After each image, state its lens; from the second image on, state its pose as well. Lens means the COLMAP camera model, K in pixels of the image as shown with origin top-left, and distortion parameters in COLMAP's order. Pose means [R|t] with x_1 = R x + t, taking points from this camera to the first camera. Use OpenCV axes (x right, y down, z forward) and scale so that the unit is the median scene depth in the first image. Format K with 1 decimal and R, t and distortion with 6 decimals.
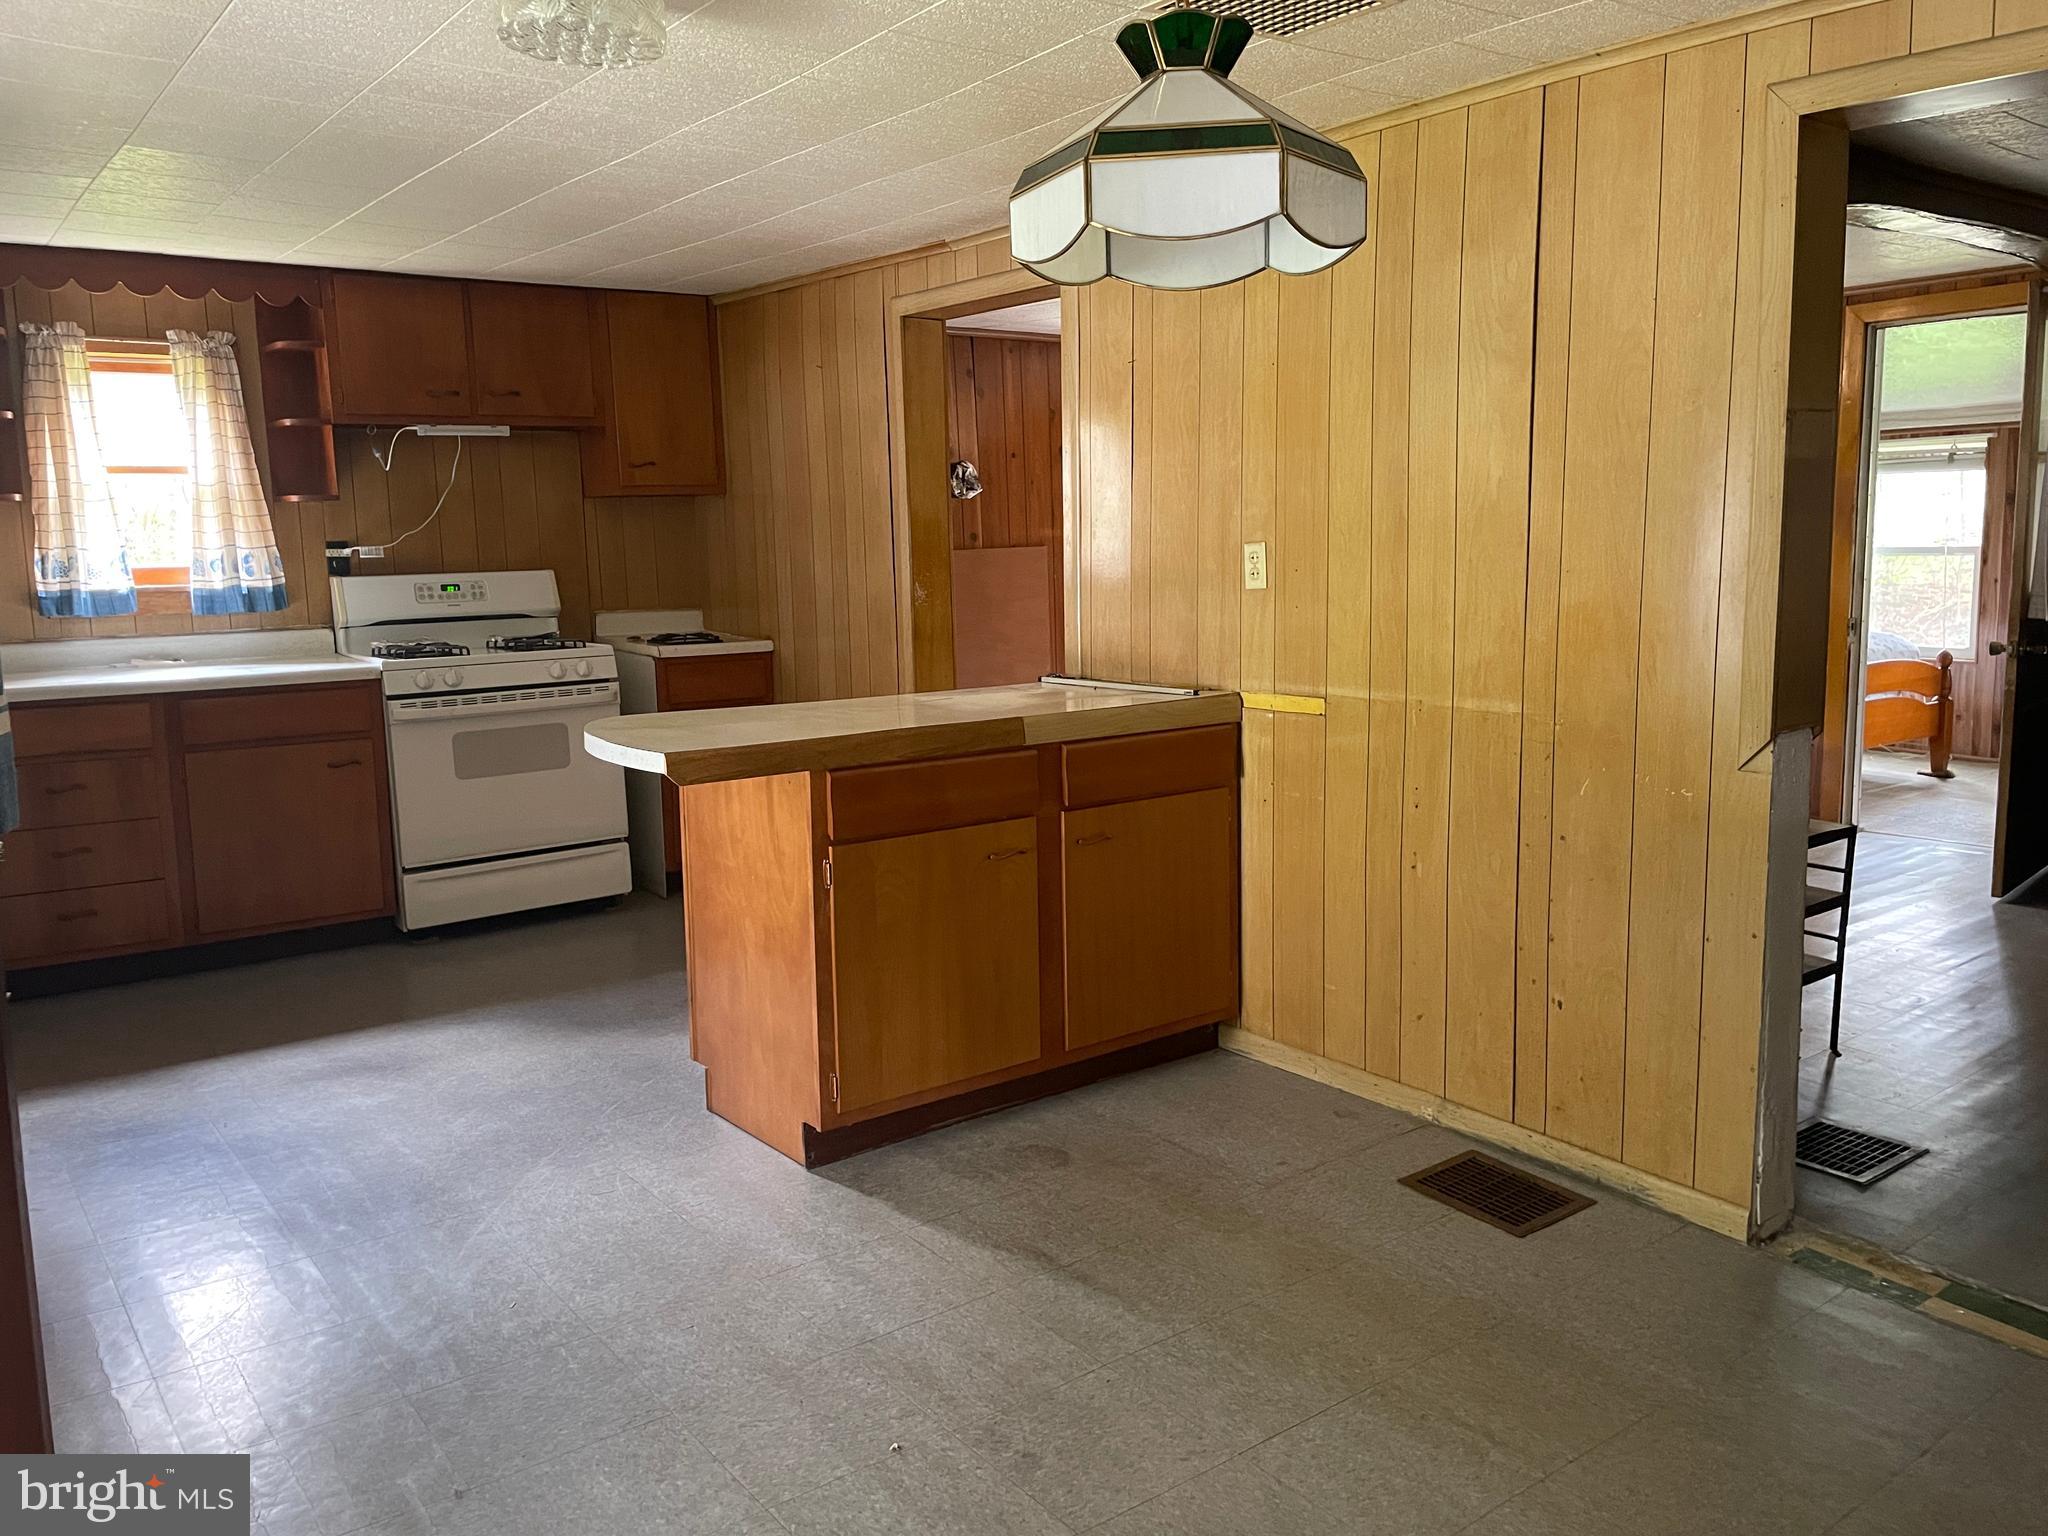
lens RADIAL K [[1565.9, 0, 1035.5], [0, 1565.9, 764.2], [0, 0, 1]] dist [0.069822, -0.068345]
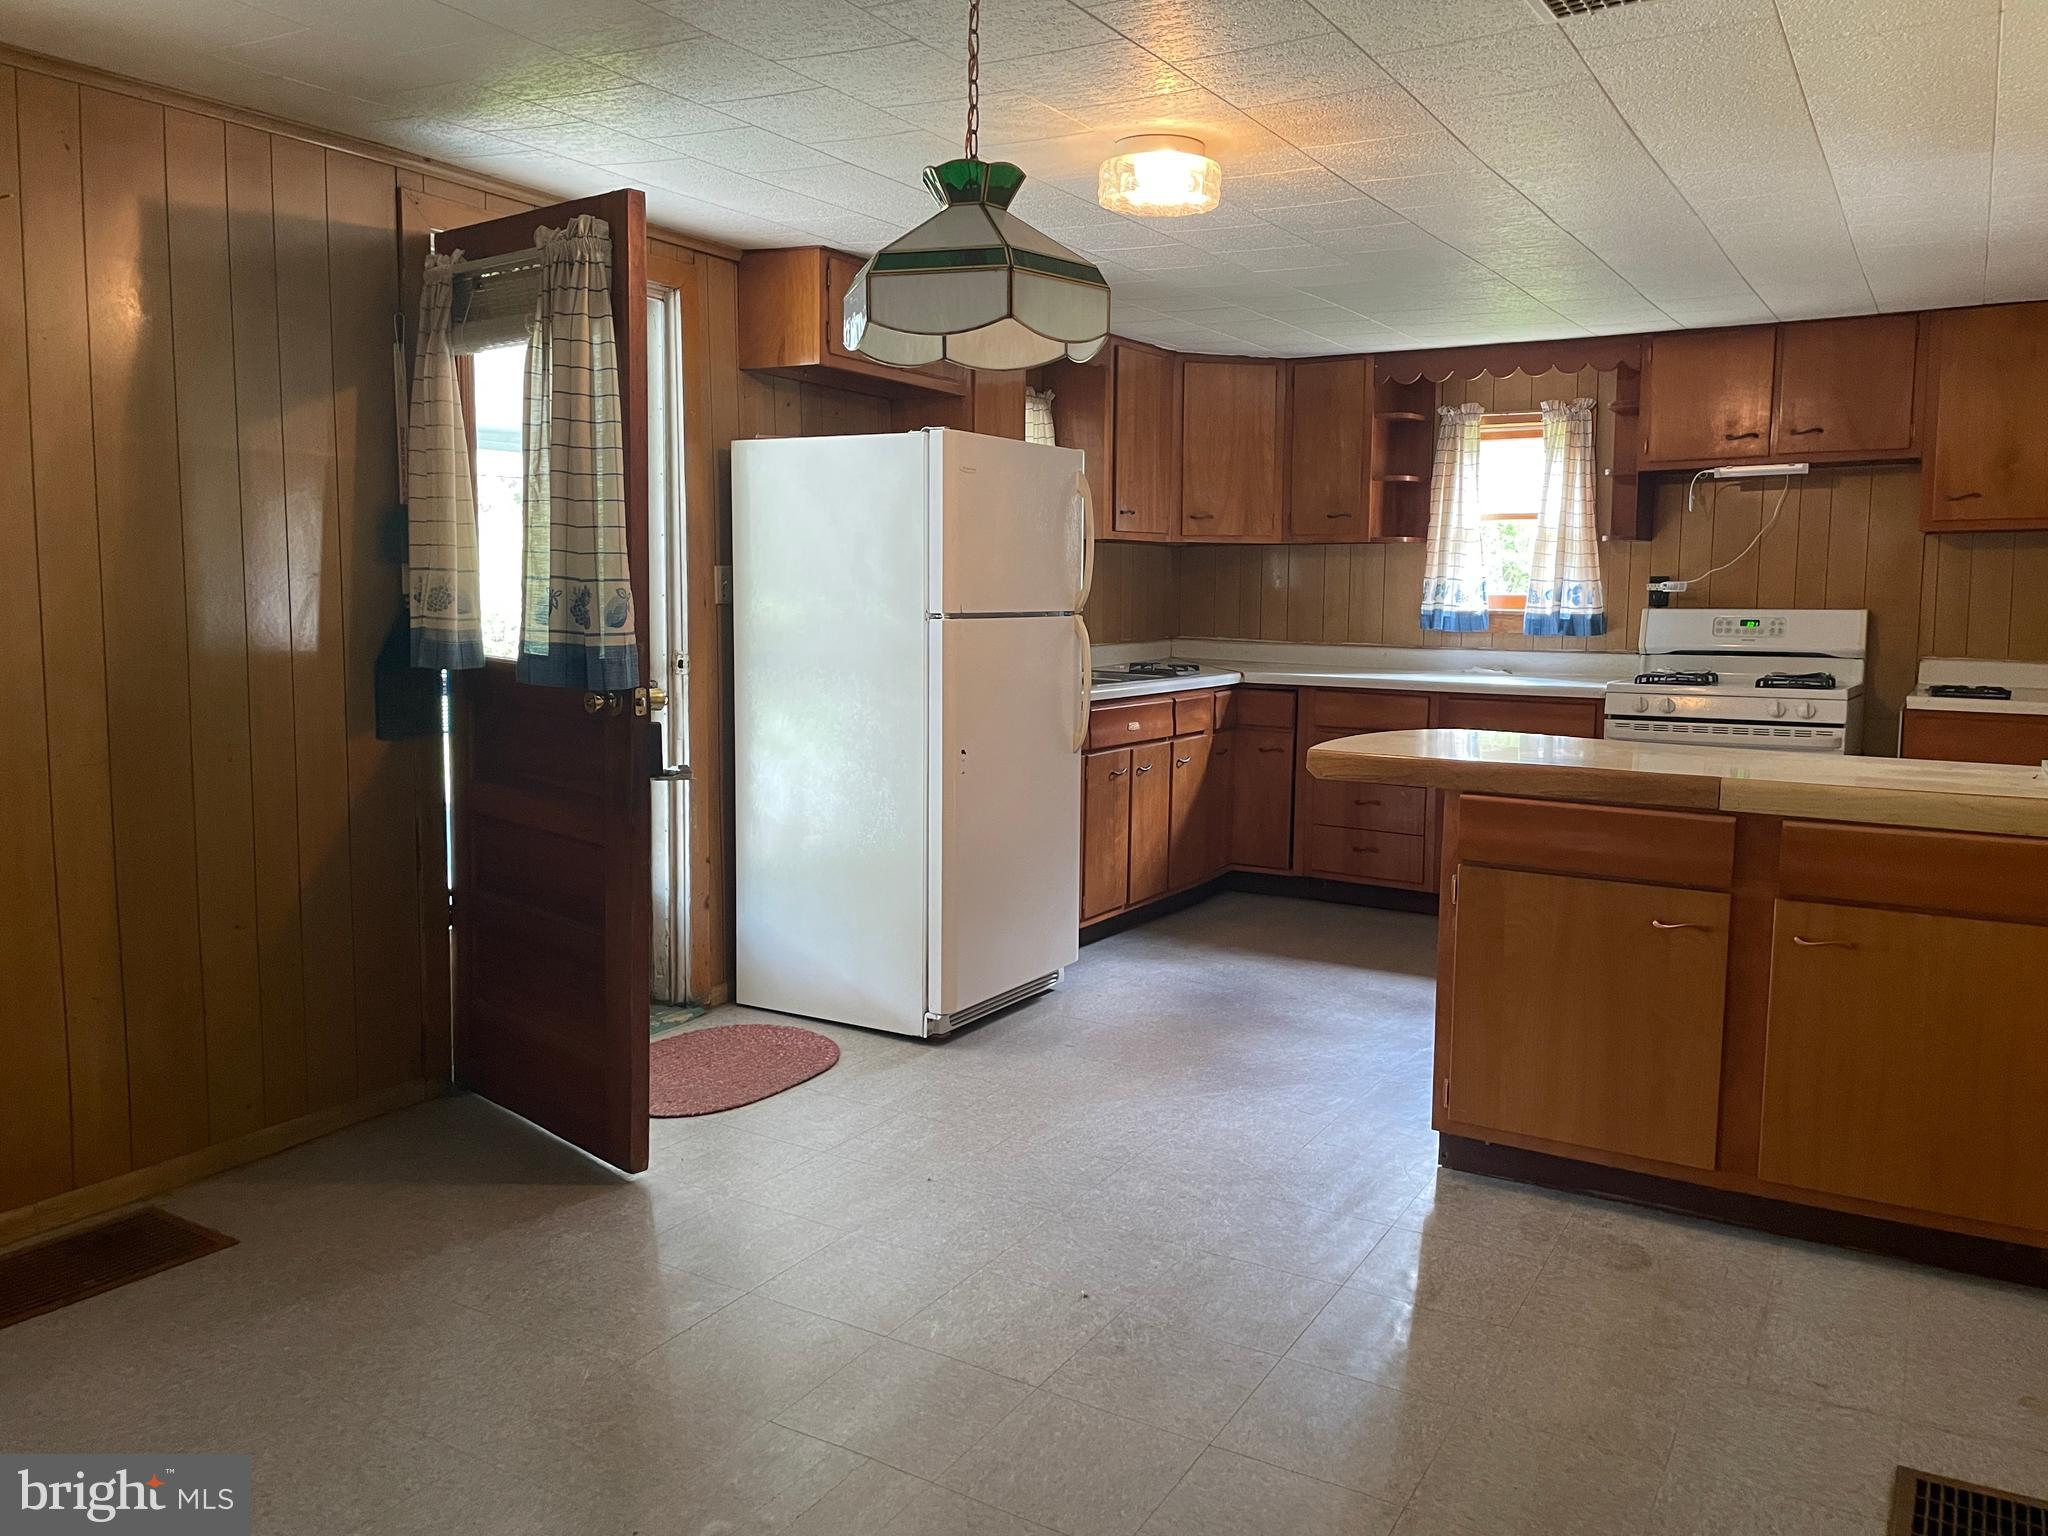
lens RADIAL K [[1565.9, 0, 1030.1], [0, 1565.9, 769.6], [0, 0, 1]] dist [0.069822, -0.068345]
pose [[0.367386, 0.133237, -0.920476, 0.456722], [-0.153644, 0.984783, 0.081222, -0.032324], [0.917290, 0.111586, 0.382267, 0.204456]]
